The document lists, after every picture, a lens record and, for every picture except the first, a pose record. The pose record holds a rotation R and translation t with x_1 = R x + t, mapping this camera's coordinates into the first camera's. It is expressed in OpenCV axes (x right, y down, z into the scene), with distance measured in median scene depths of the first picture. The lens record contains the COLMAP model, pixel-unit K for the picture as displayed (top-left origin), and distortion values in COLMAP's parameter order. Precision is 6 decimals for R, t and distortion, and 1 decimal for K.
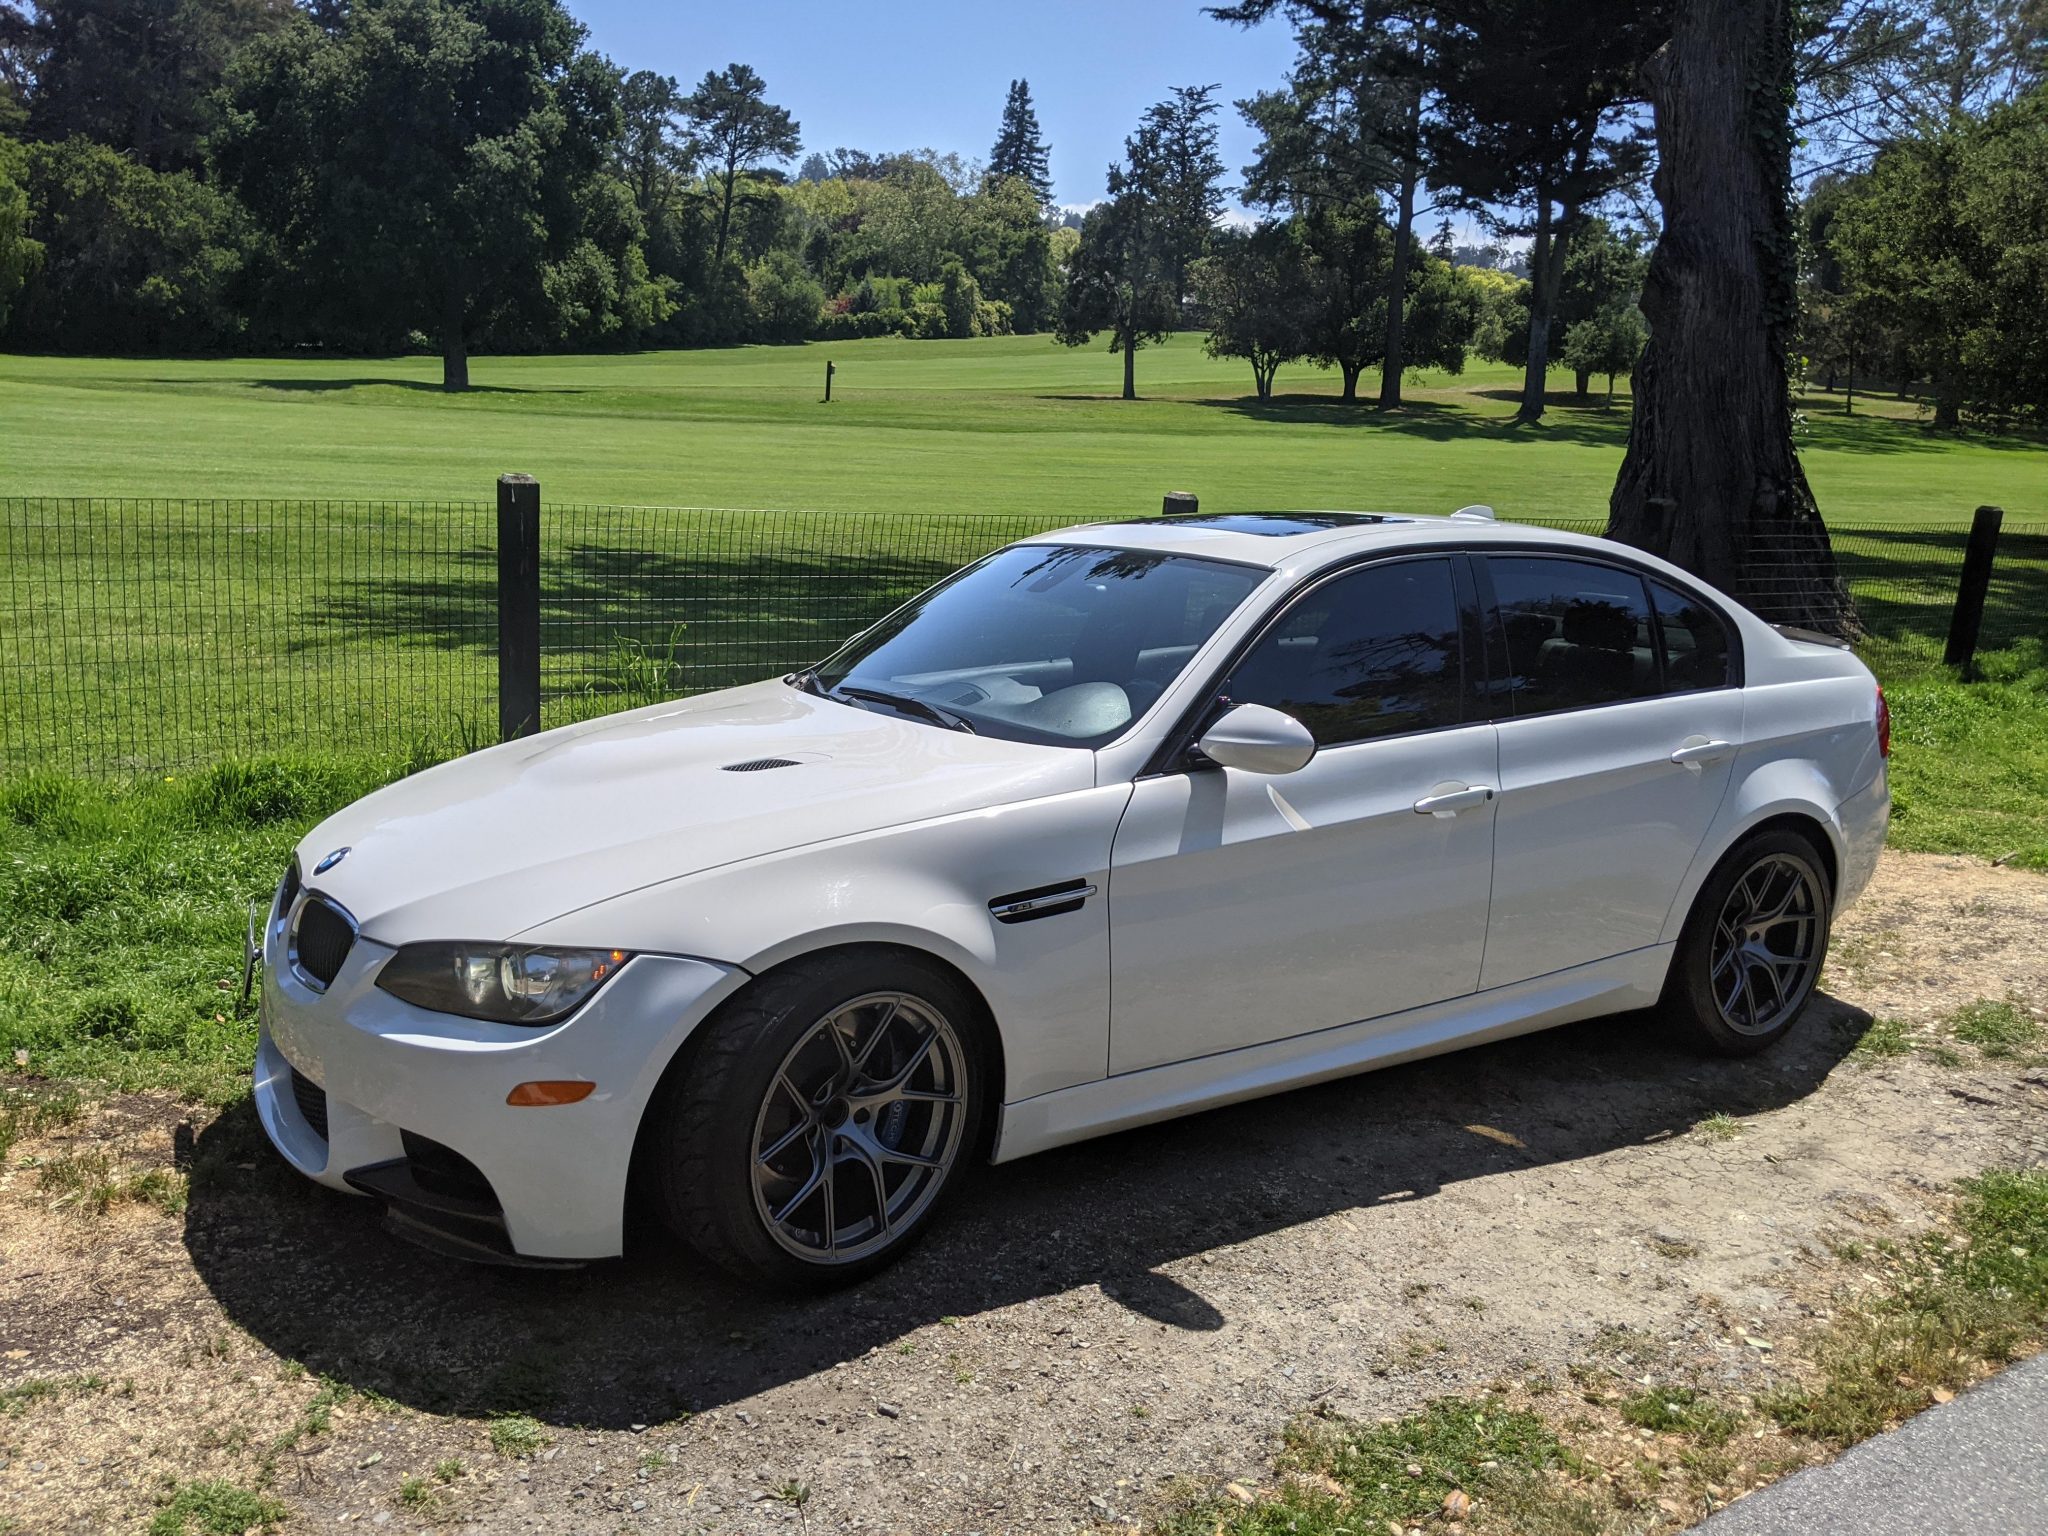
lens RADIAL K [[1565.2, 0, 1030.0], [0, 1565.2, 810.2], [0, 0, 1]] dist [0.068597, -0.101348]
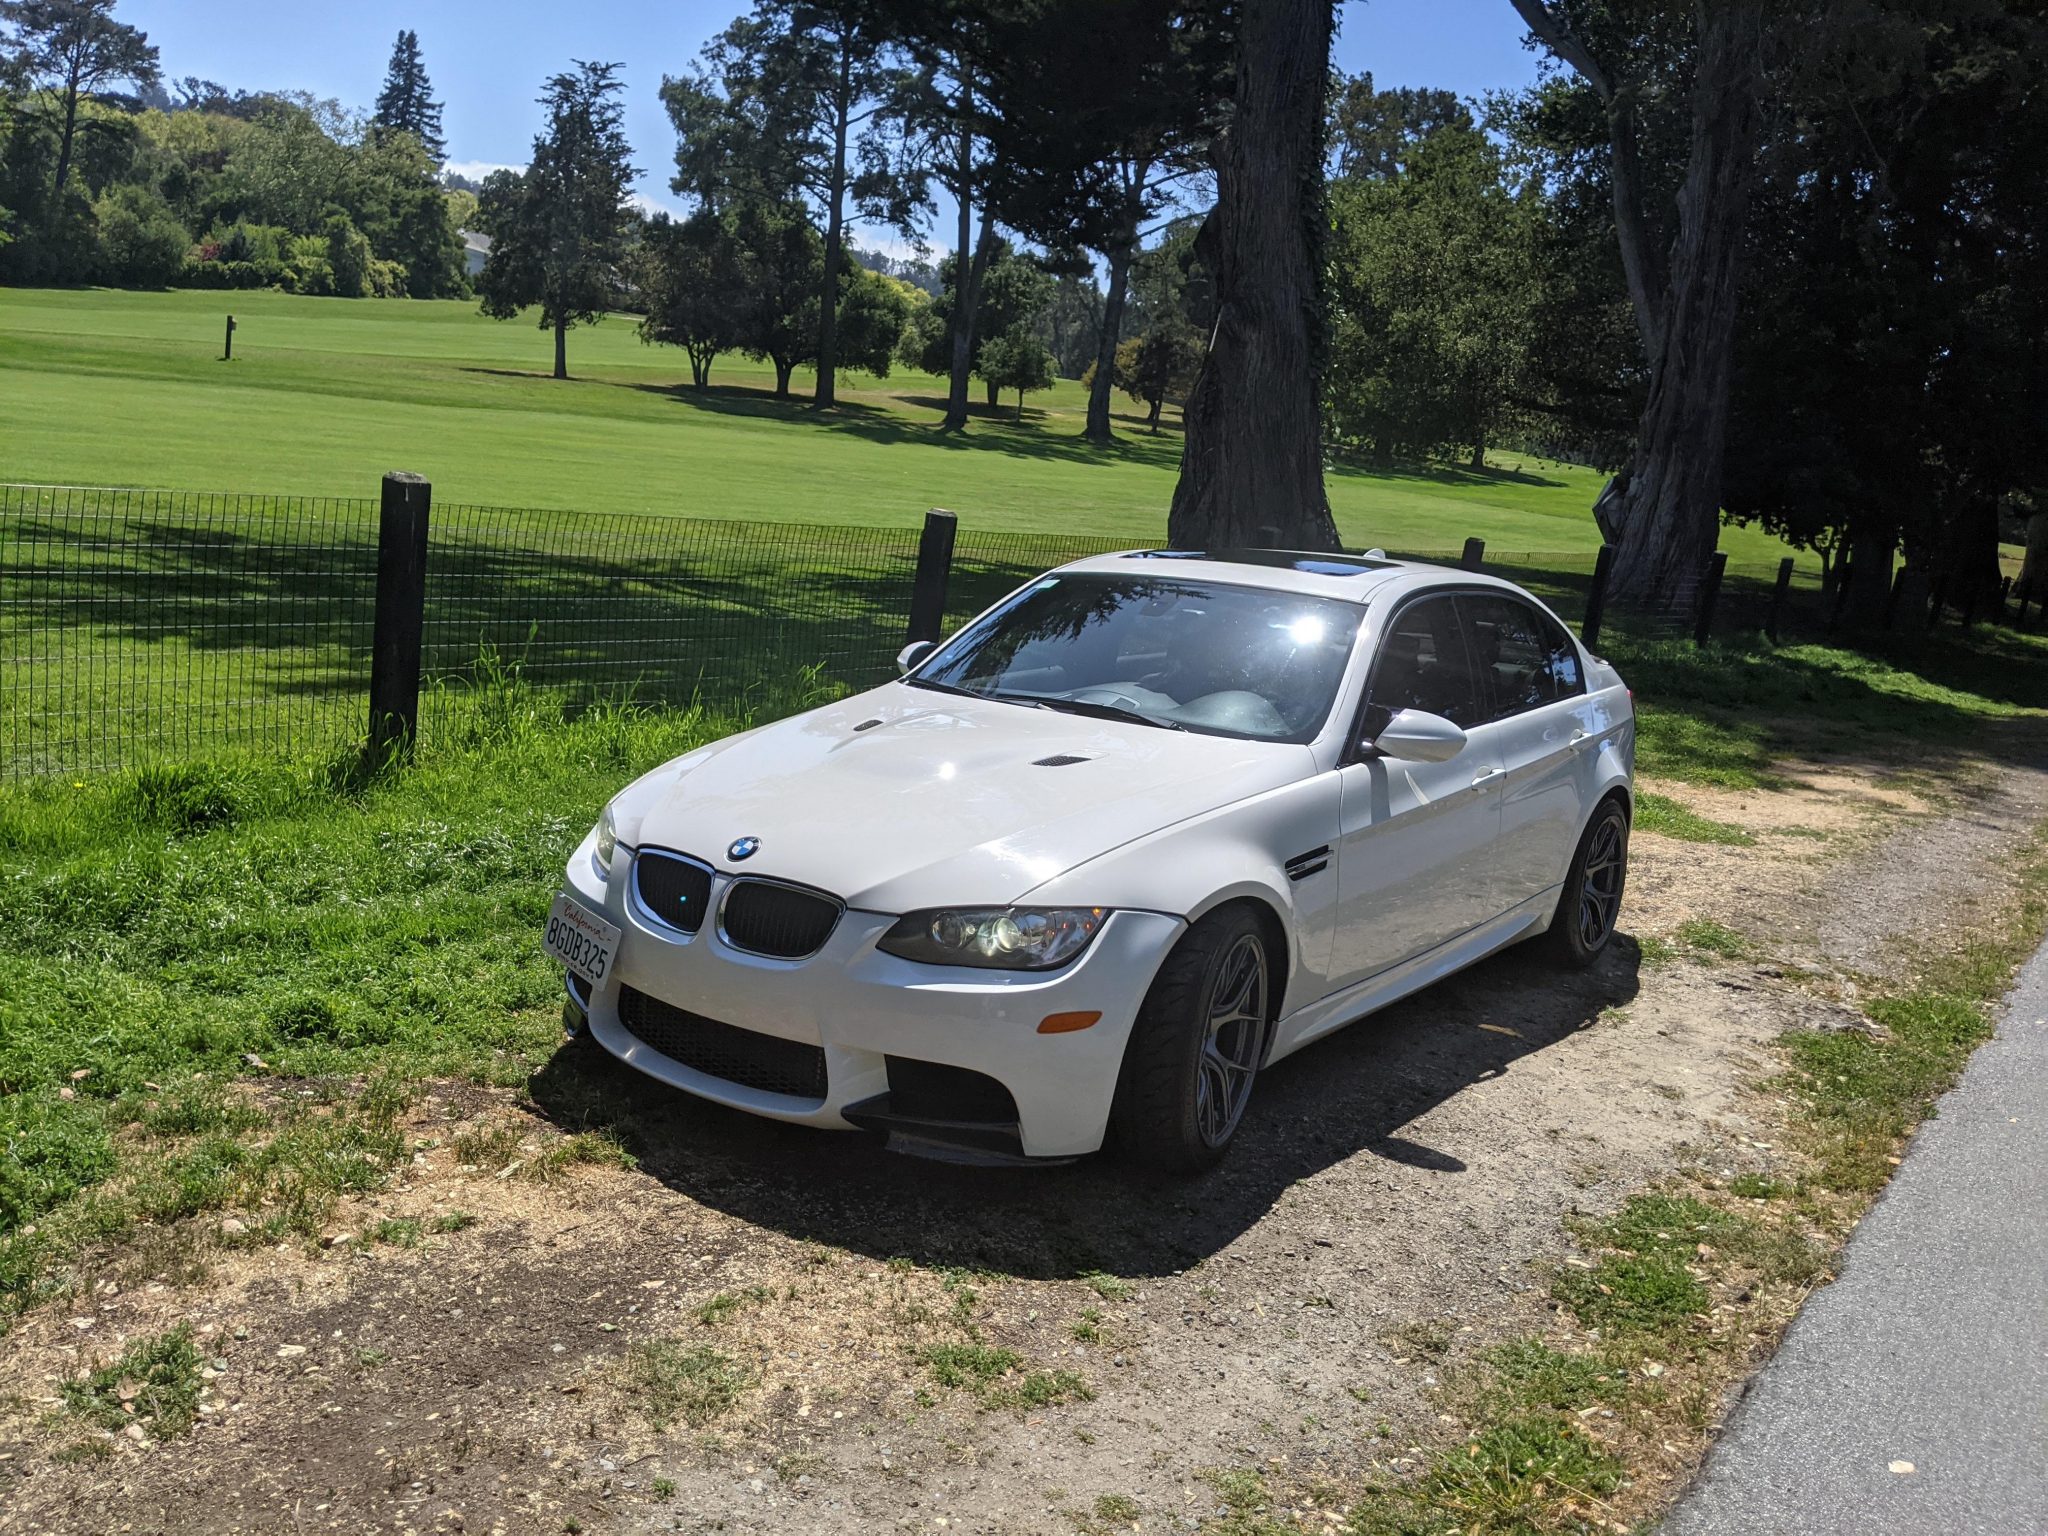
lens RADIAL K [[1565.2, 0, 1013.7], [0, 1565.2, 782.2], [0, 0, 1]] dist [0.068597, -0.101348]
pose [[0.940694, -0.018926, 0.338727, -0.557823], [0.022848, 0.999710, -0.007597, -0.003015], [-0.338485, 0.014885, 0.940854, -0.121898]]
